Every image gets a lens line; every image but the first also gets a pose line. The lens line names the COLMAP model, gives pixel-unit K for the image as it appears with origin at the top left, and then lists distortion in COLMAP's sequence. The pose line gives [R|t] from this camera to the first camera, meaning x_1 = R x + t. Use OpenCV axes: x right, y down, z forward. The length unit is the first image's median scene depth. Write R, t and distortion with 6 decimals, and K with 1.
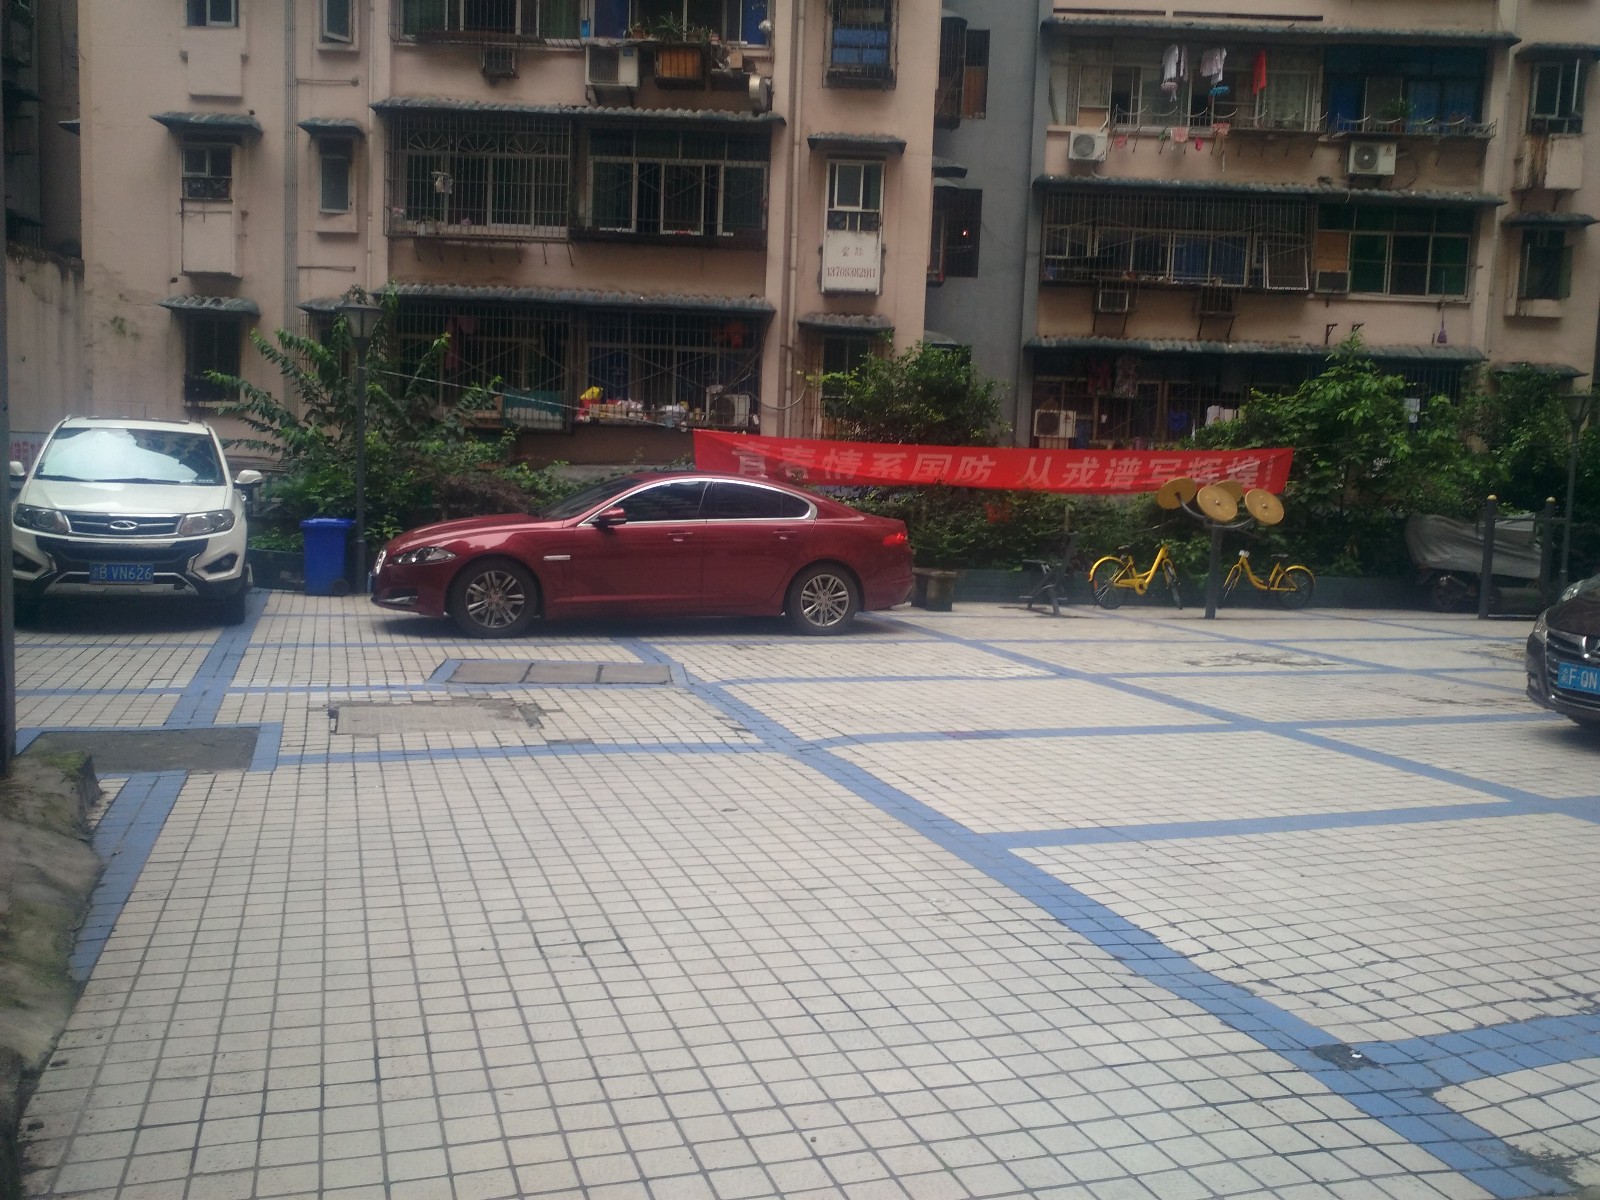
lens RADIAL K [[1378.4, 0, 809.8], [0, 1378.4, 617.4], [0, 0, 1]] dist [-0.012876, 0.020885]
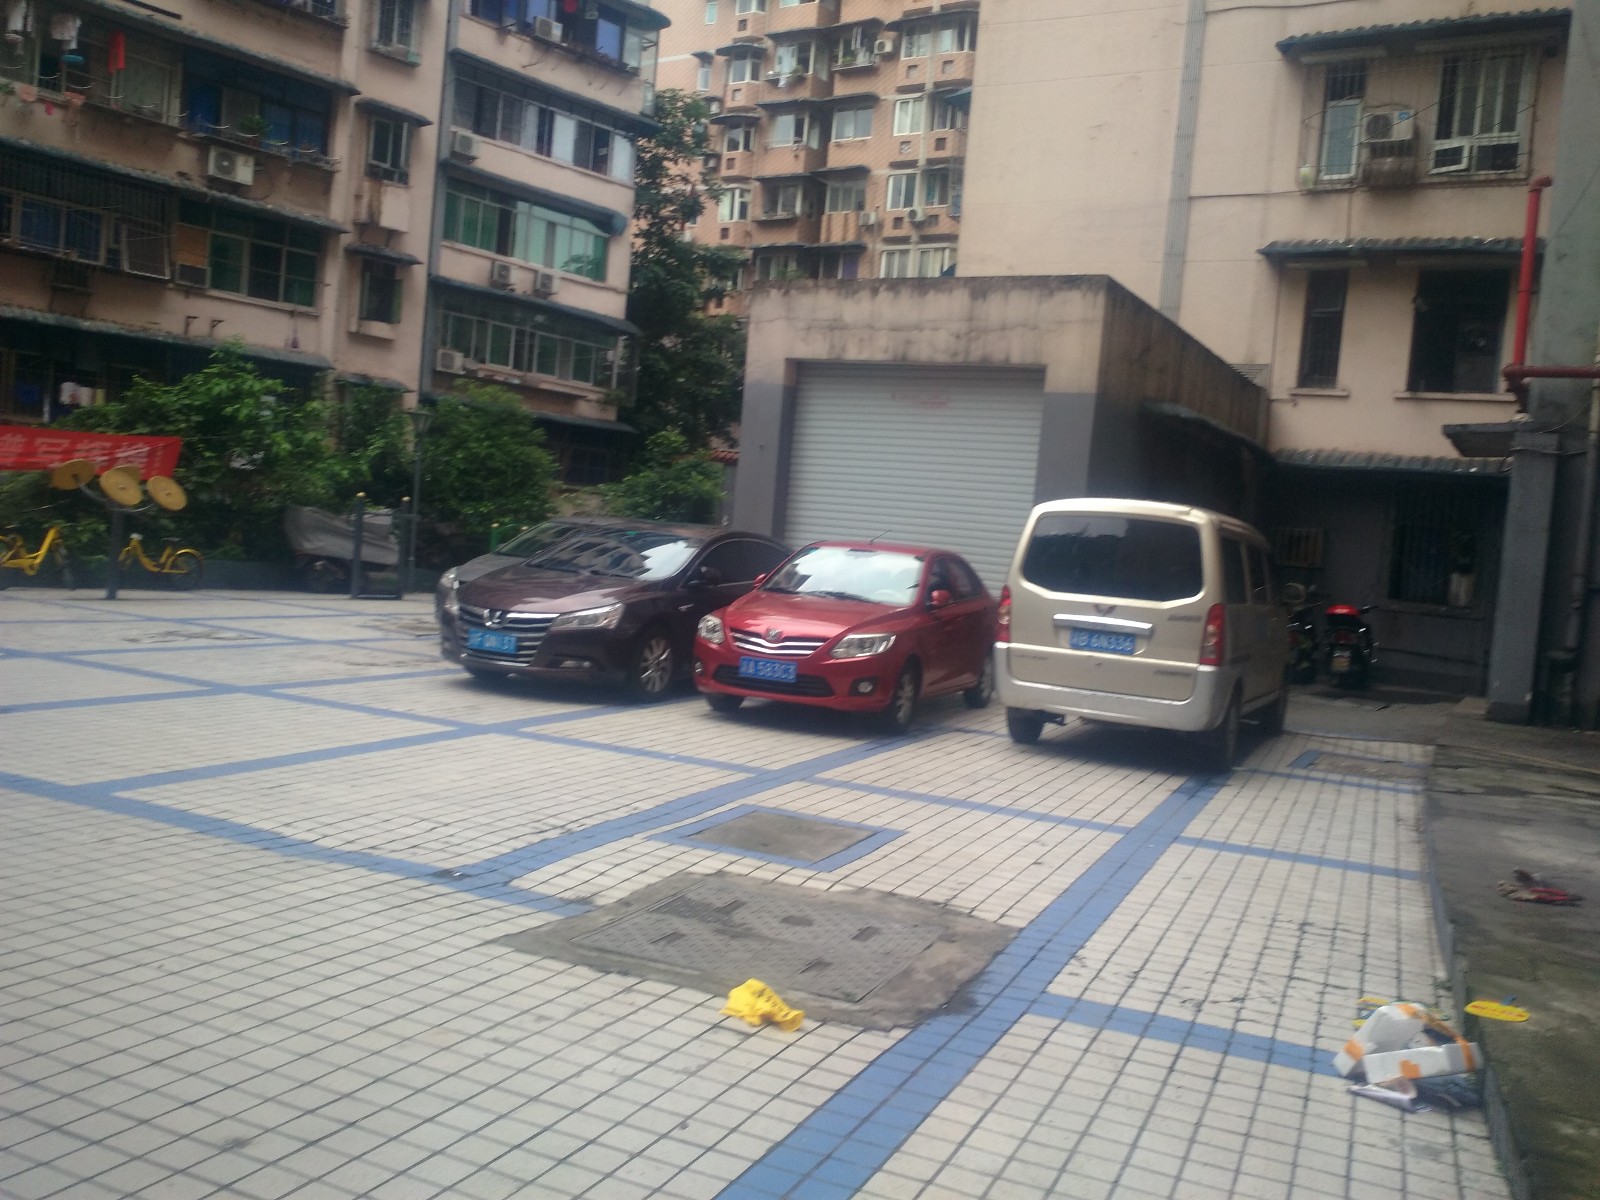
lens RADIAL K [[1378.4, 0, 800.3], [0, 1378.4, 600.4], [0, 0, 1]] dist [-0.012876, 0.020885]
pose [[0.687070, -0.004051, 0.726580, -0.084222], [0.003915, 0.999991, 0.001873, 0.001417], [-0.726581, 0.001558, 0.687079, -0.063714]]
